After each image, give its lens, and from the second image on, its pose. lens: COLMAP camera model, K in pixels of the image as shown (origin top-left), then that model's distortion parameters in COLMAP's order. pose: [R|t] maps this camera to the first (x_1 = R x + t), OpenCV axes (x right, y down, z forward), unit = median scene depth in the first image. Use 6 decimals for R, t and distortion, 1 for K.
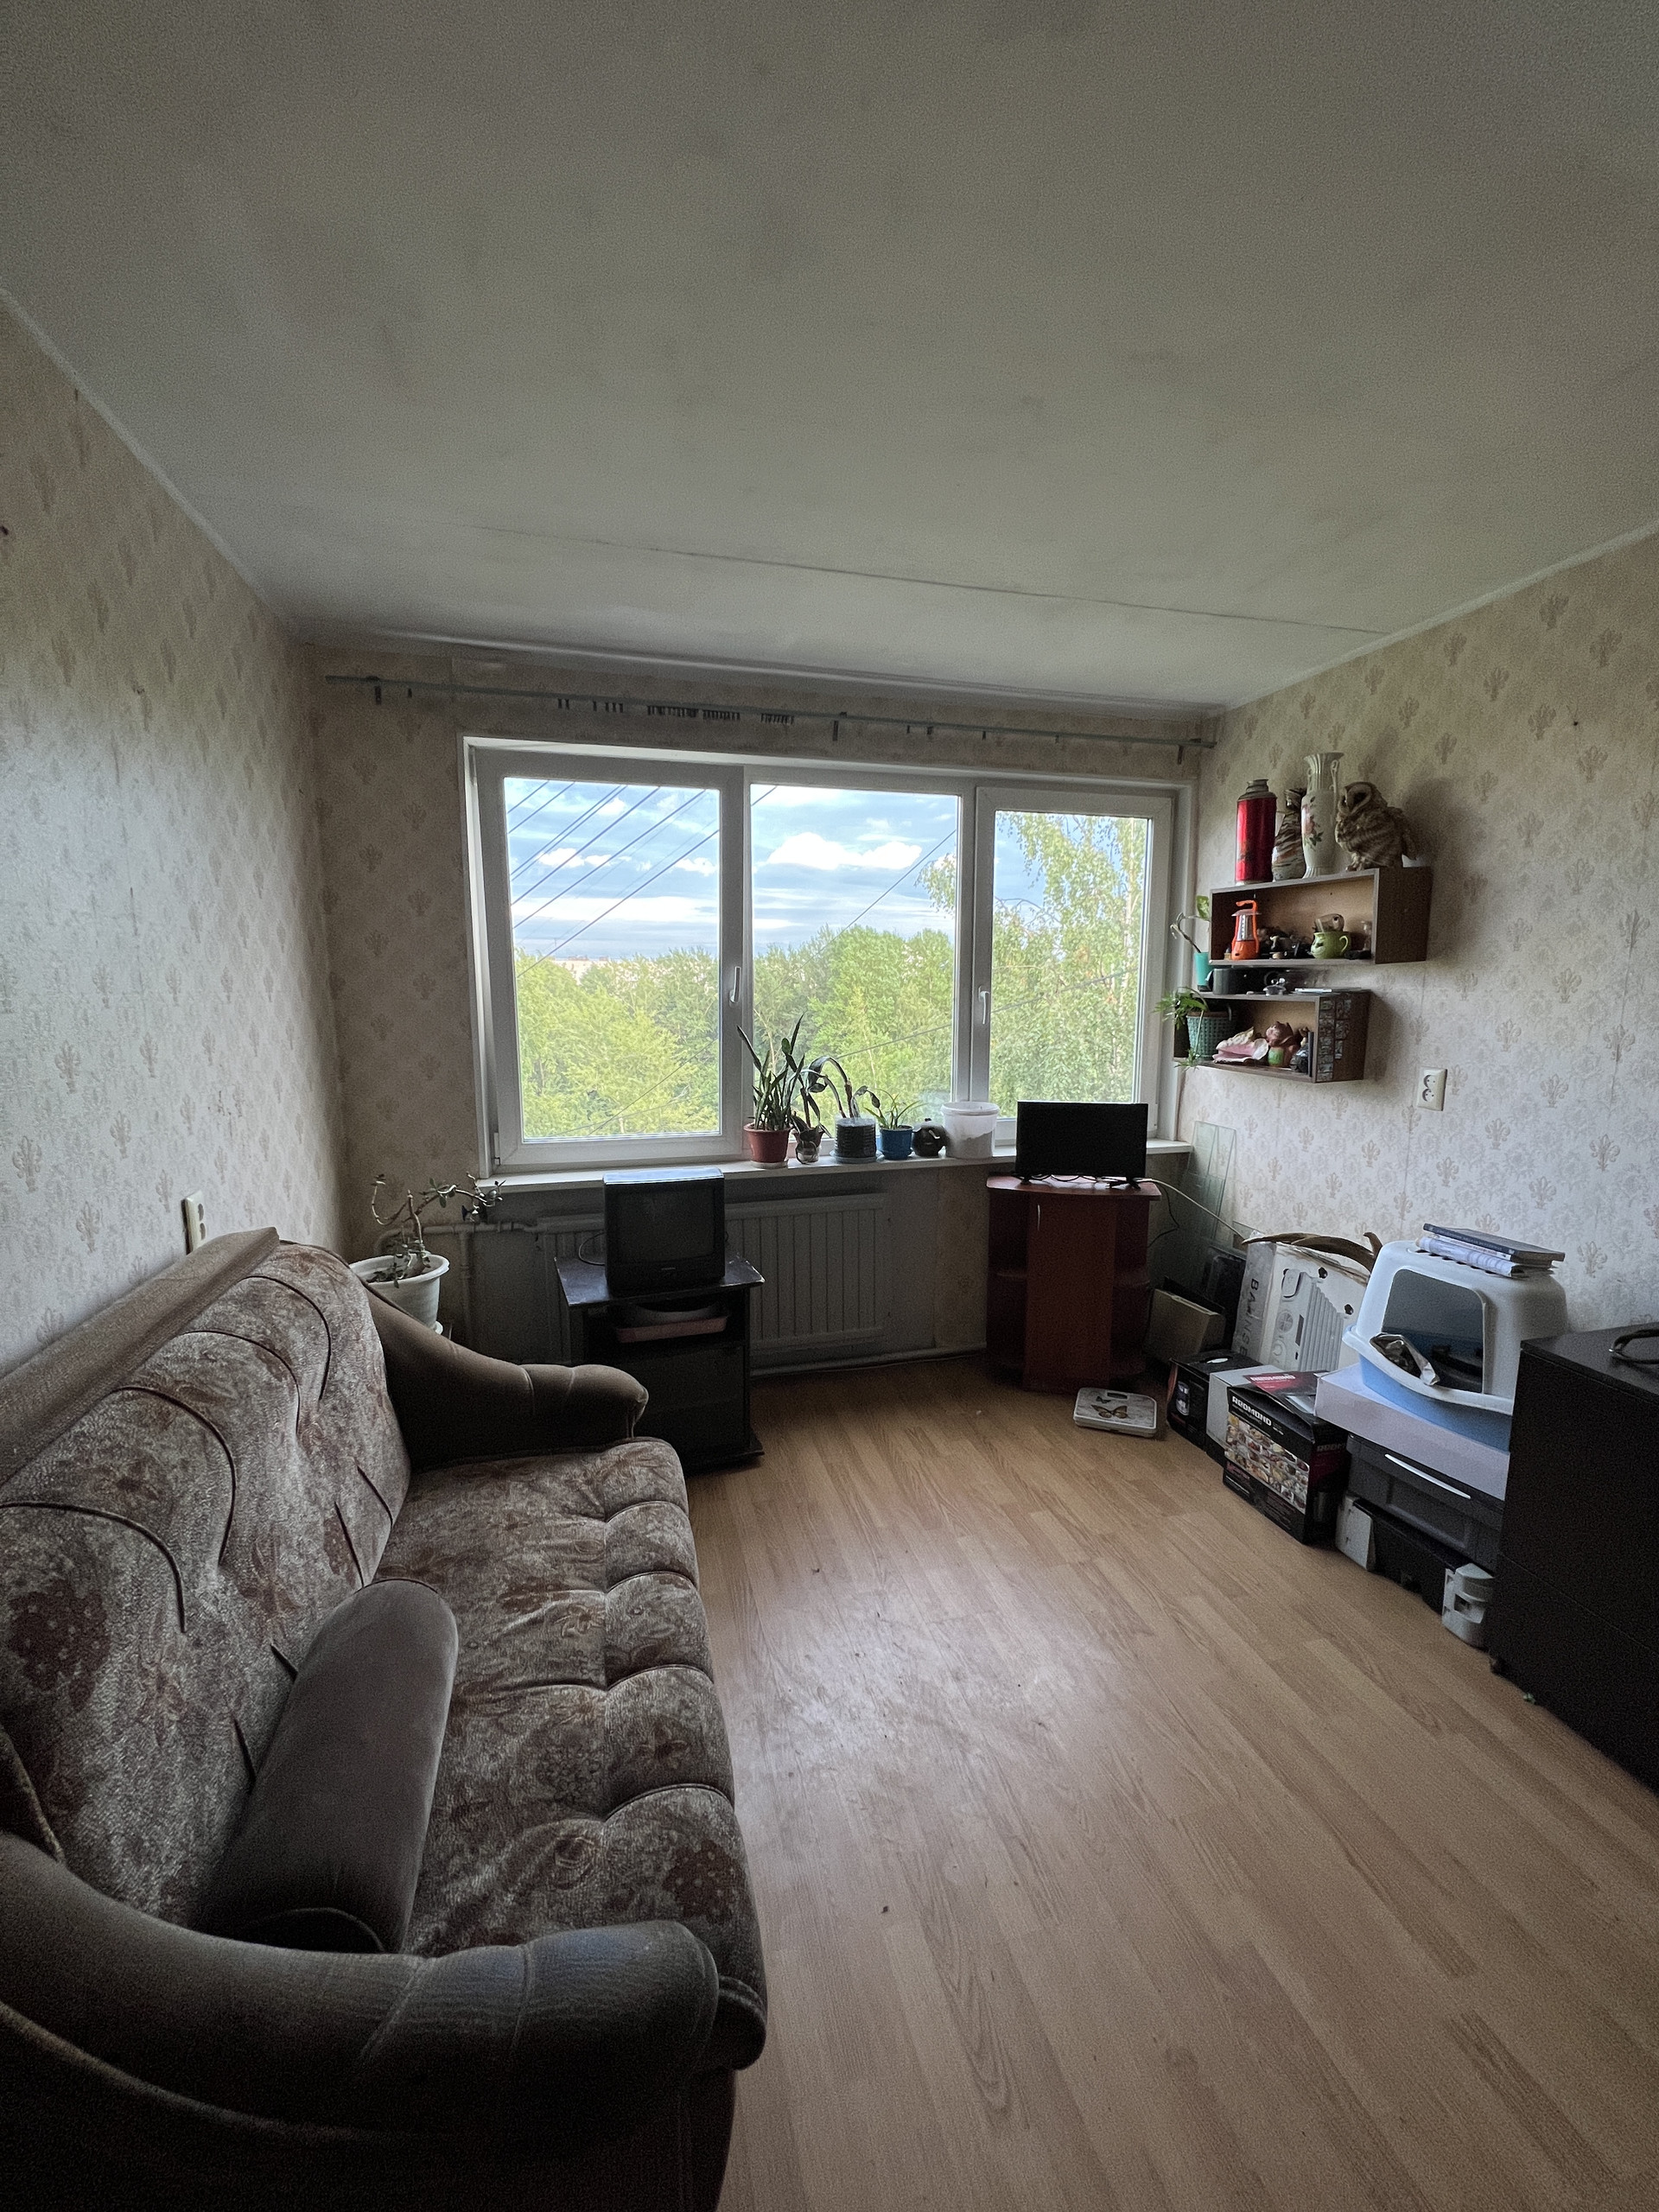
lens RADIAL K [[882.8, 0, 831.2], [0, 882.8, 1105.7], [0, 0, 1]] dist [-0.000277, 0.000113]
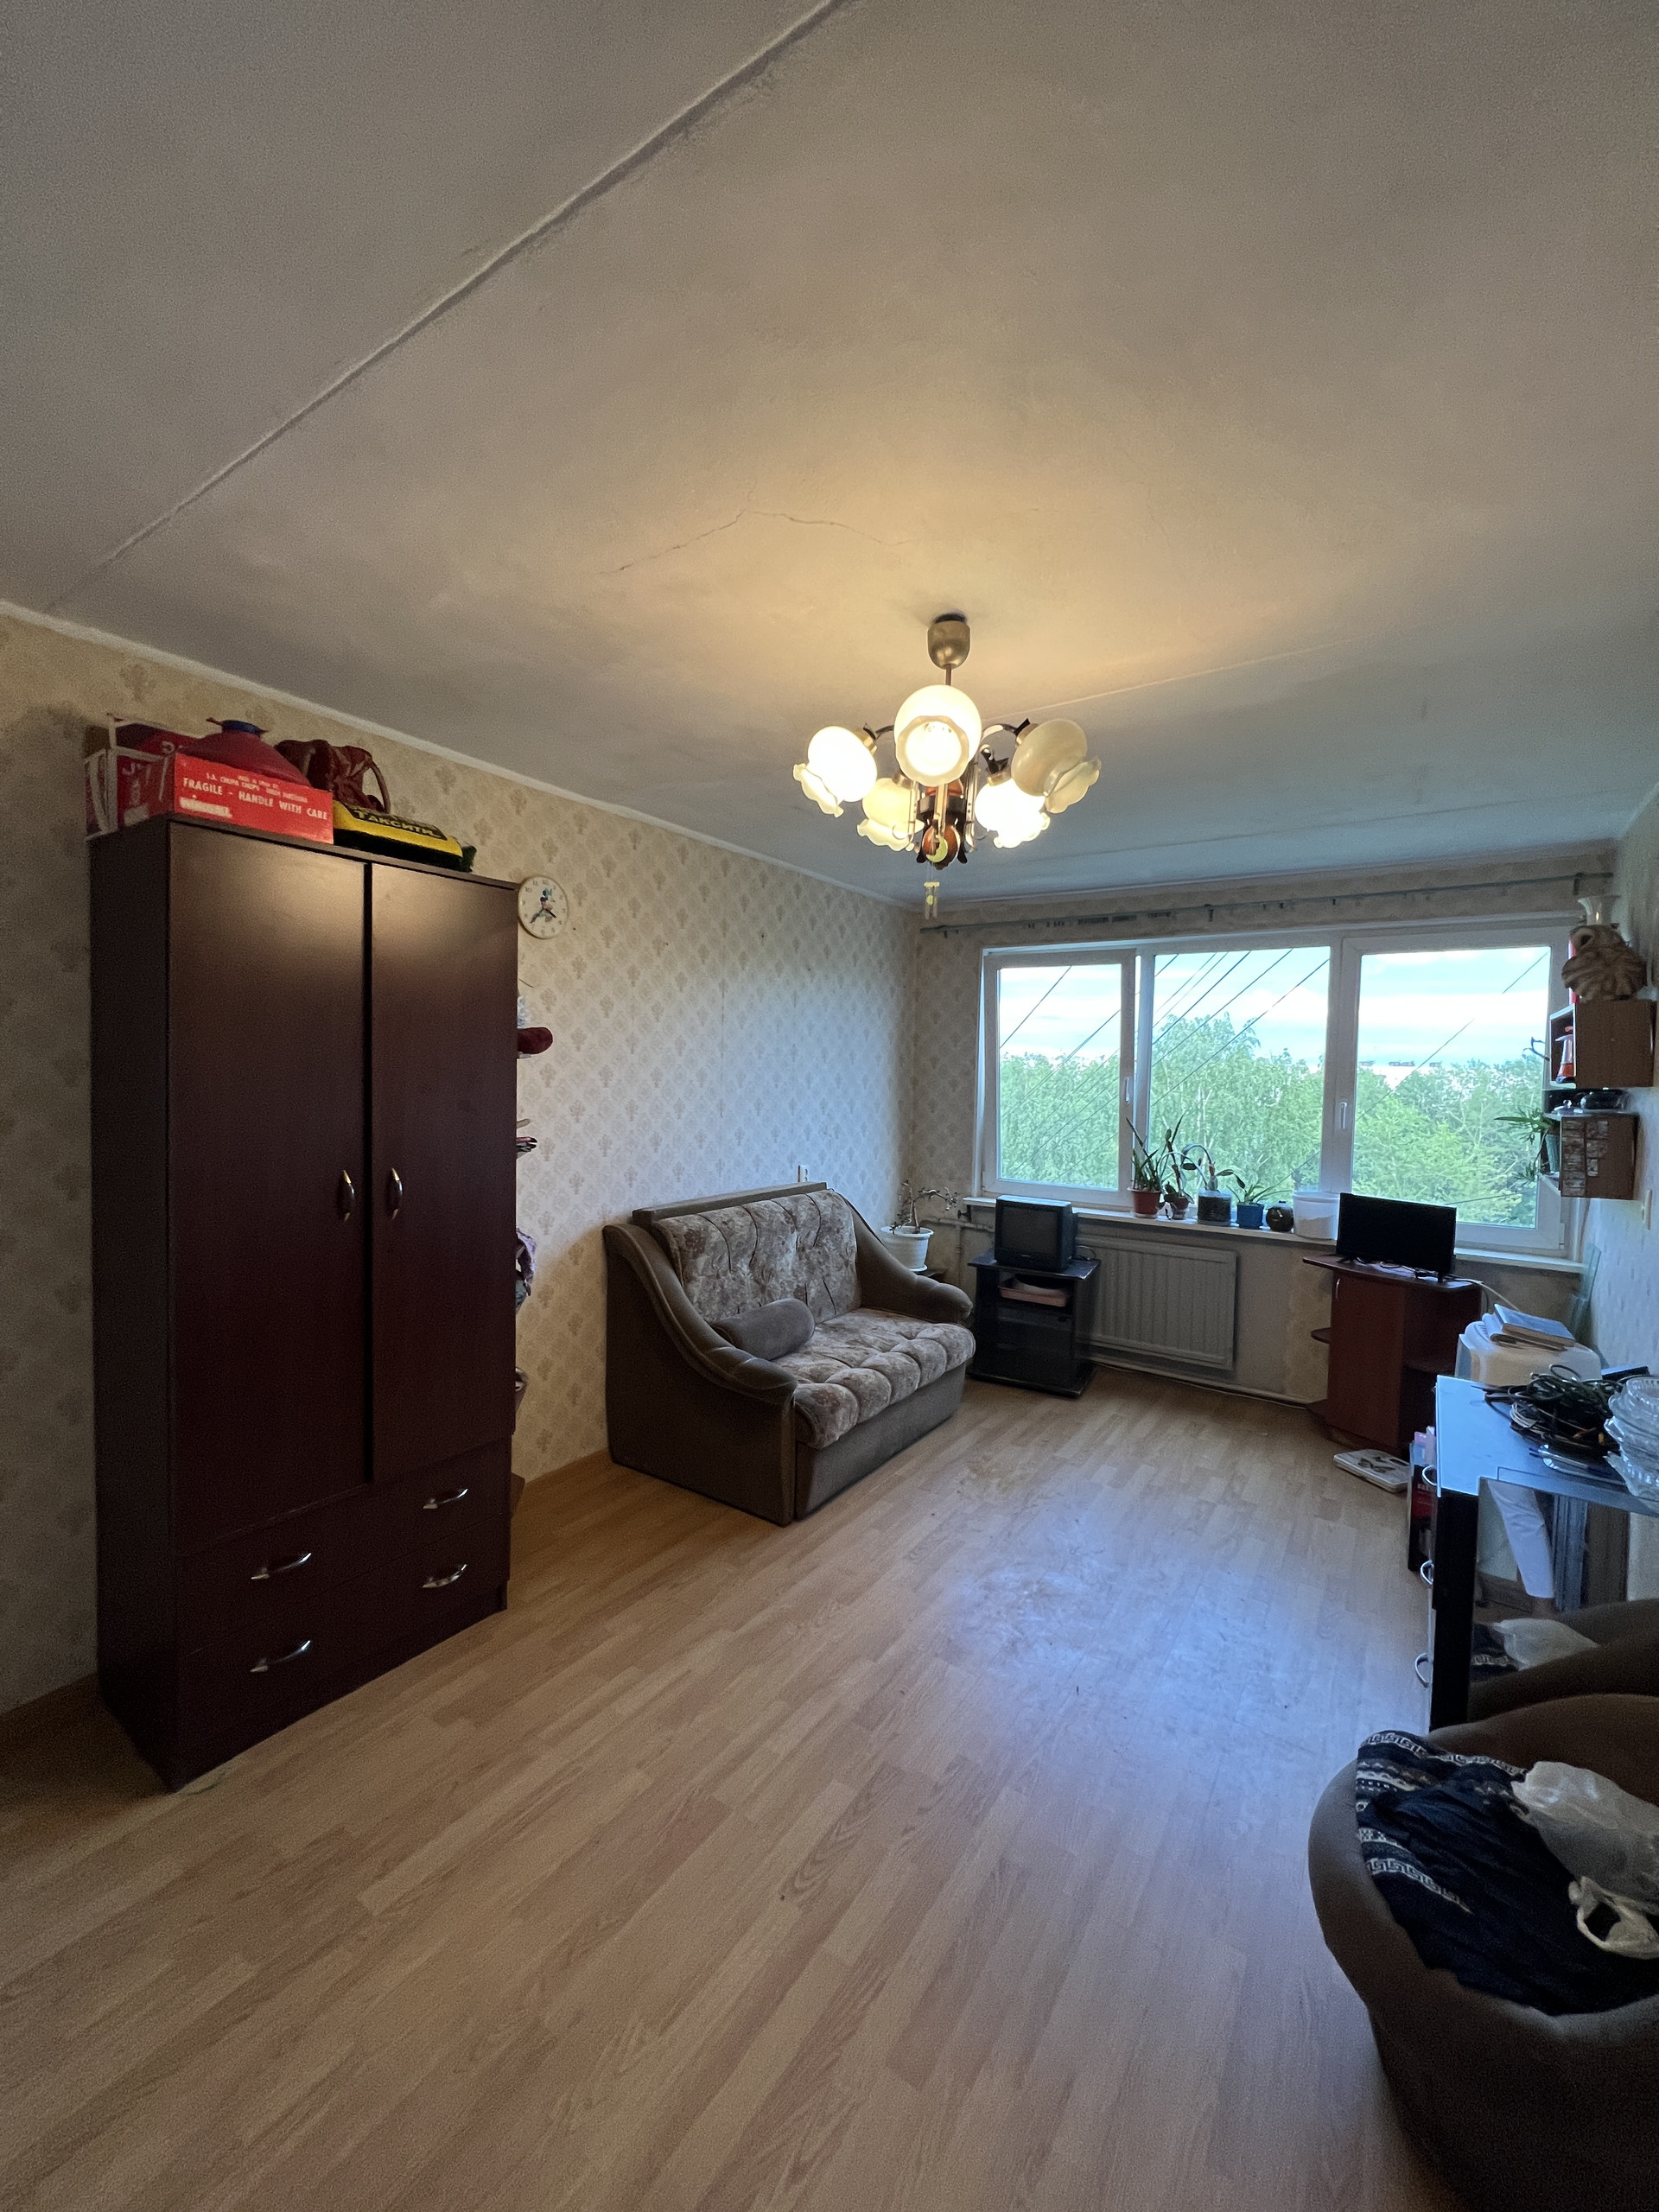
lens RADIAL K [[882.8, 0, 831.2], [0, 882.8, 1105.7], [0, 0, 1]] dist [-0.000277, 0.000113]
pose [[0.654427, 0.045429, -0.754759, 0.706893], [-0.132719, 0.989598, -0.055513, 0.039042], [0.744386, 0.136500, 0.653649, -0.344744]]
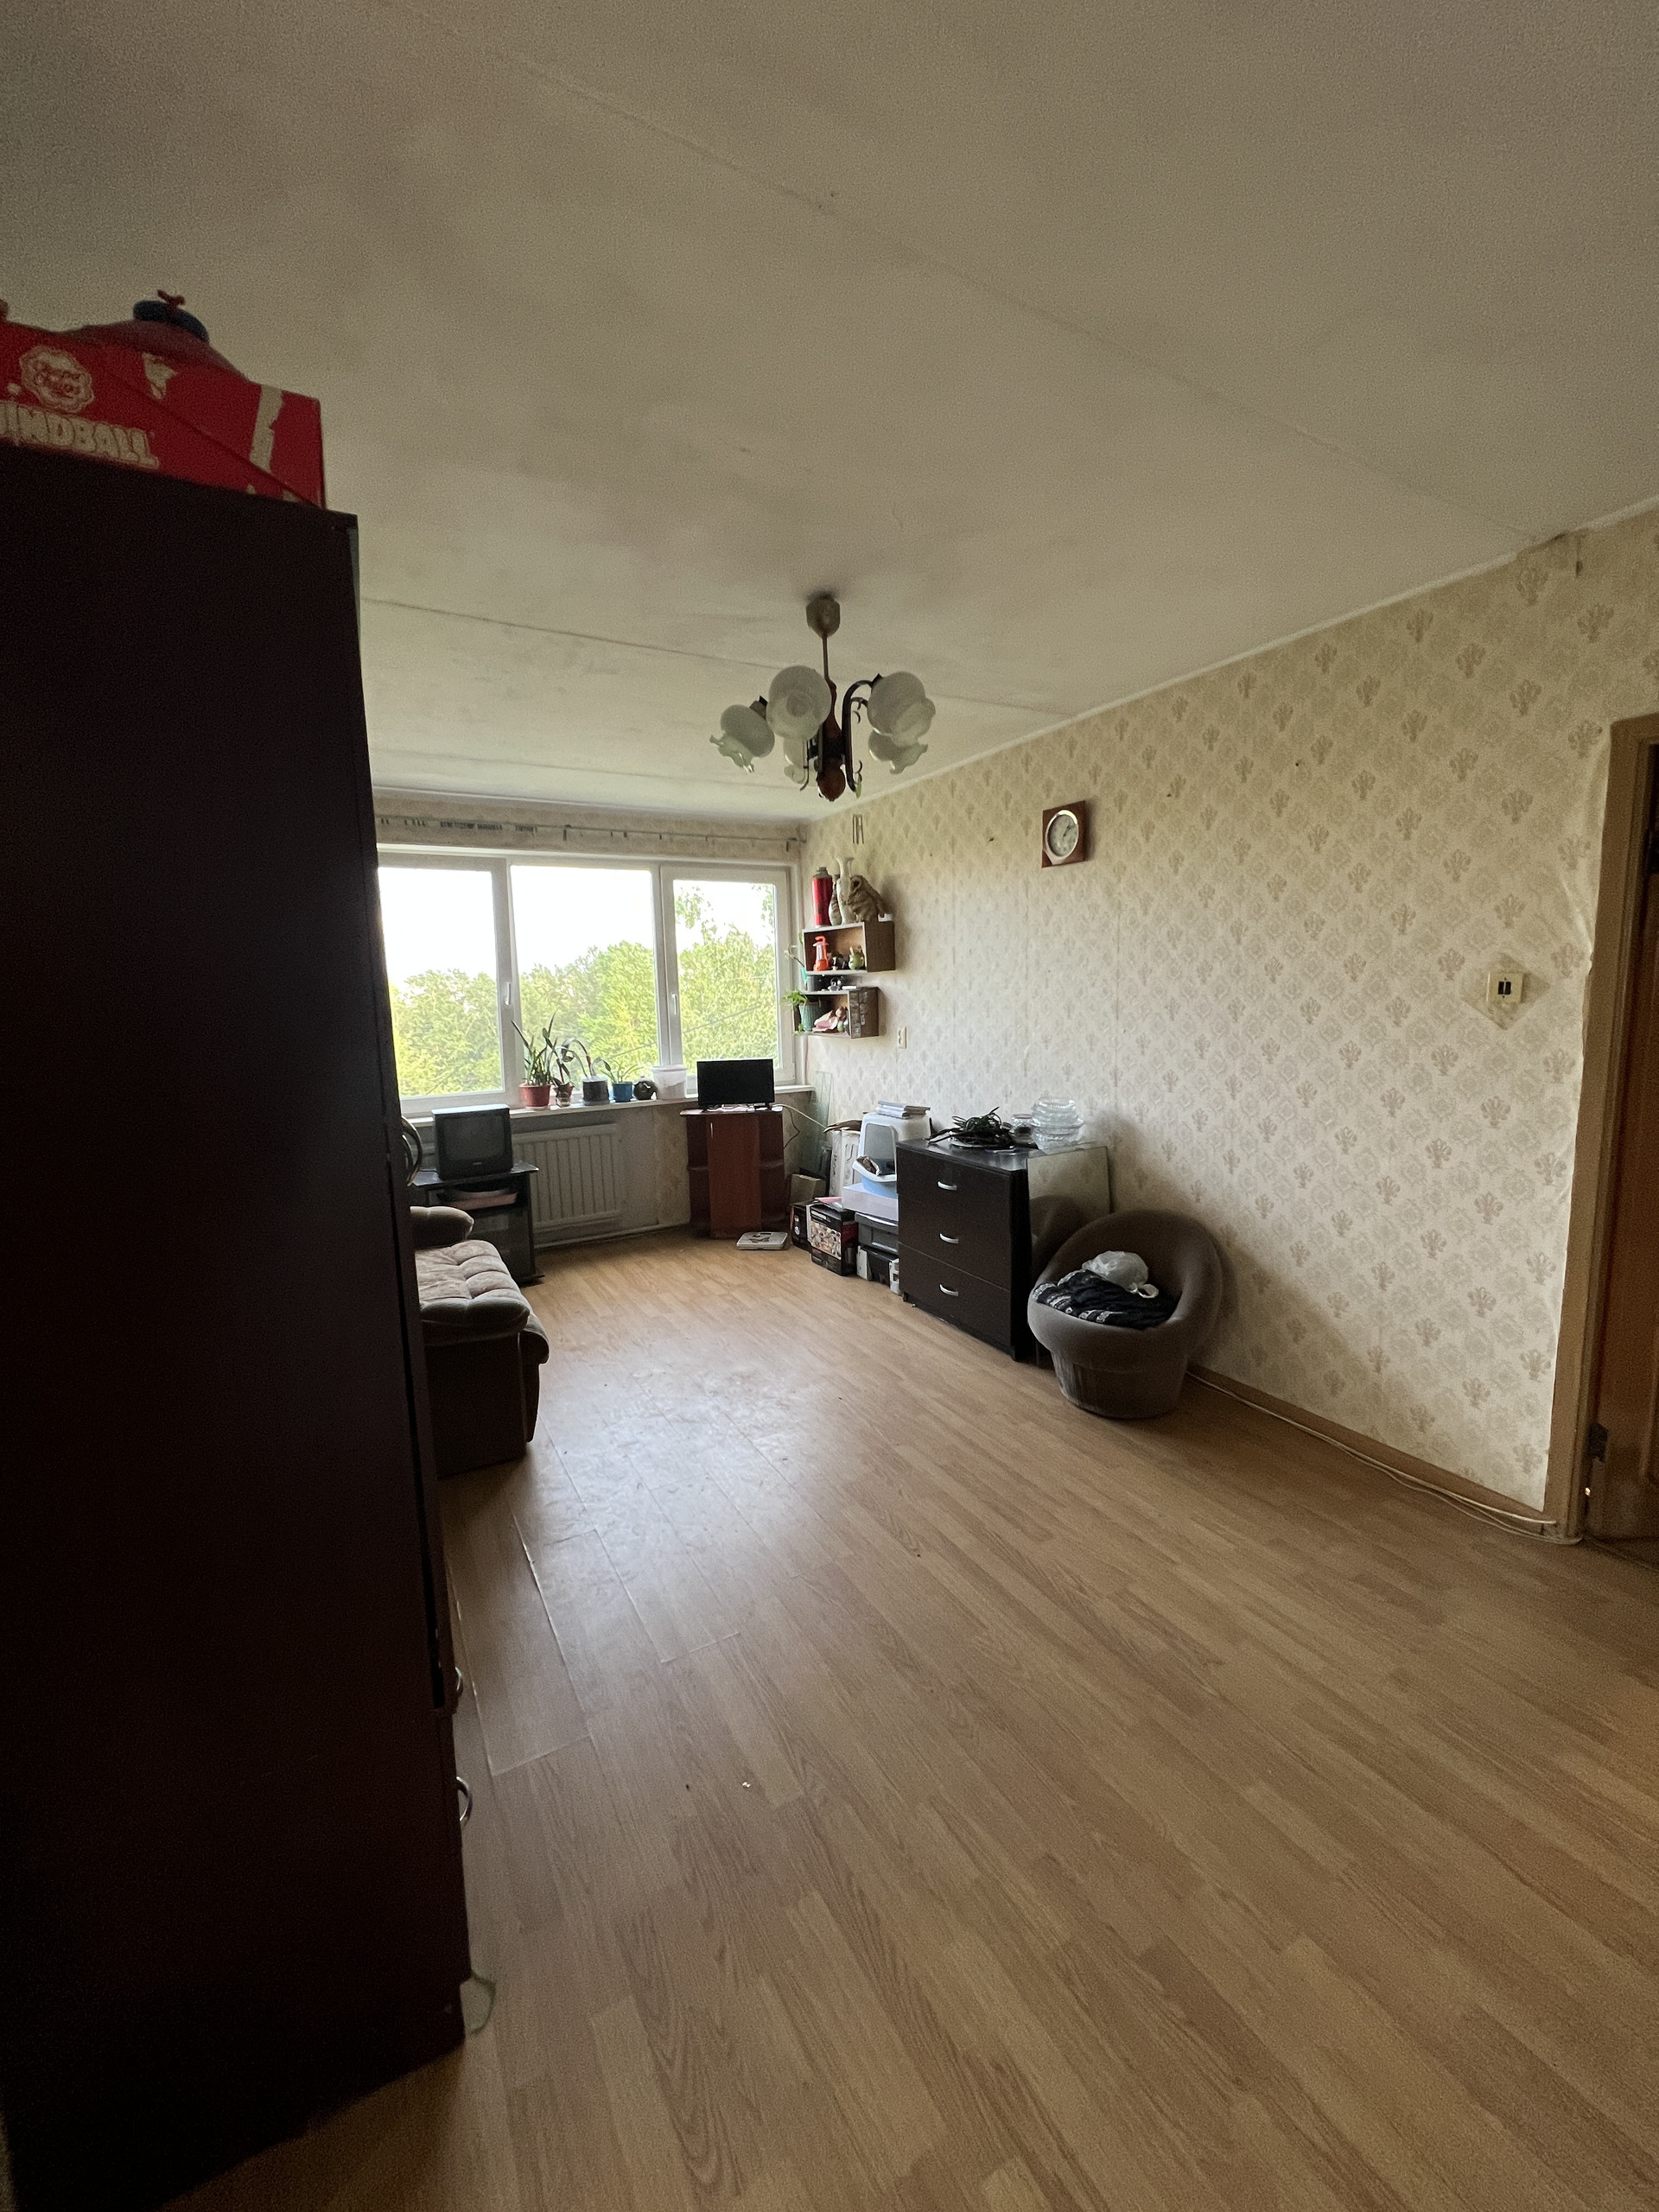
lens RADIAL K [[882.8, 0, 831.2], [0, 882.8, 1105.7], [0, 0, 1]] dist [-0.000277, 0.000113]
pose [[0.967966, -0.059345, 0.243966, 0.053959], [0.062551, 0.998027, -0.005409, 0.108567], [-0.243164, 0.020496, 0.969769, -0.676493]]
